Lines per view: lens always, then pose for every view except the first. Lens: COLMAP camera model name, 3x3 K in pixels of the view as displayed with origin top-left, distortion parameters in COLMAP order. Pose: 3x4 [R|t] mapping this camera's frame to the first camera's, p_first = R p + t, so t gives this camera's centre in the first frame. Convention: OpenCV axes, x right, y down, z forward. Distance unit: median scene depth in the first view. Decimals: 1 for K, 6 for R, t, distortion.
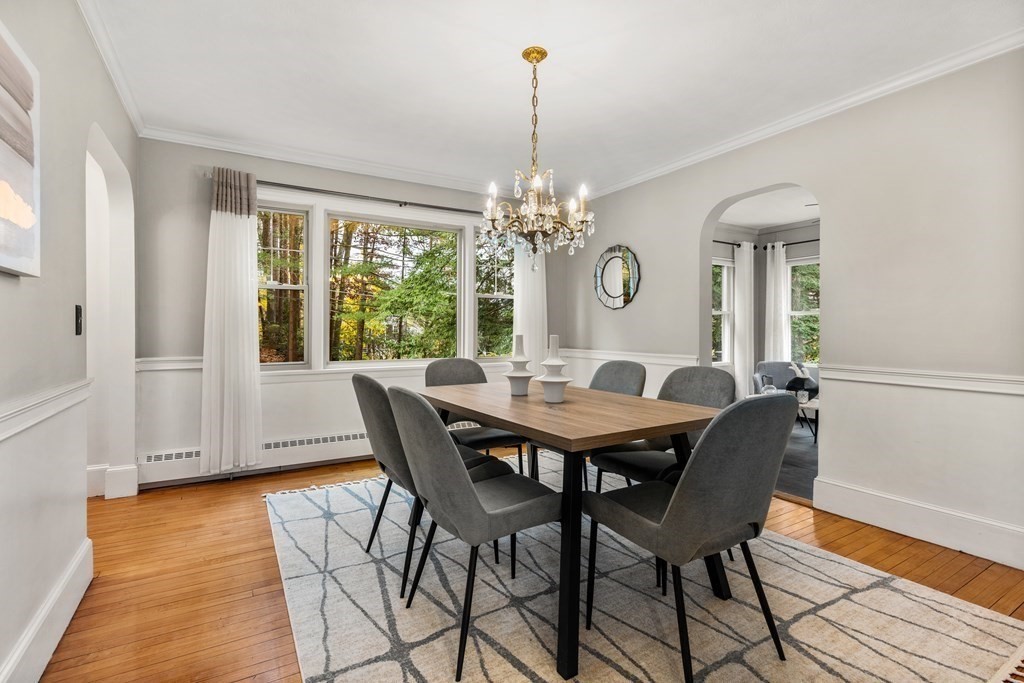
lens RADIAL K [[474.1, 0, 509.4], [0, 474.1, 333.0], [0, 0, 1]] dist [-0.001196, 0.000656]
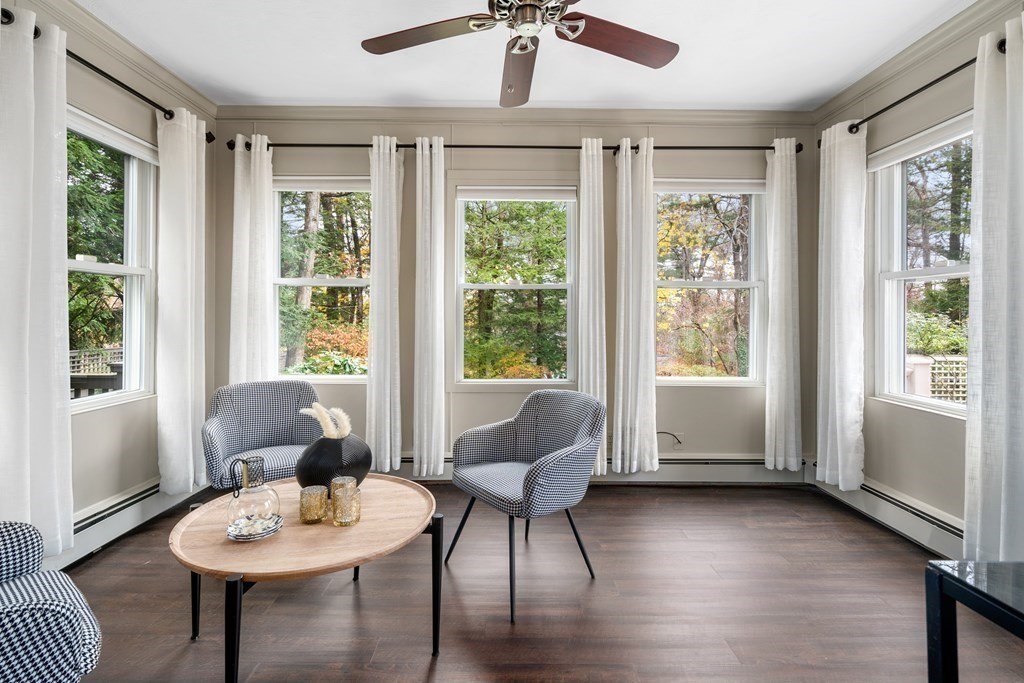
lens RADIAL K [[480.8, 0, 511.4], [0, 480.8, 315.0], [0, 0, 1]] dist [-0.000509, 0.000138]
pose [[0.510999, 0.003576, 0.859574, 0.268249], [0.000328, 0.999990, -0.004356, -0.002893], [-0.859581, 0.002508, 0.510993, 0.510794]]
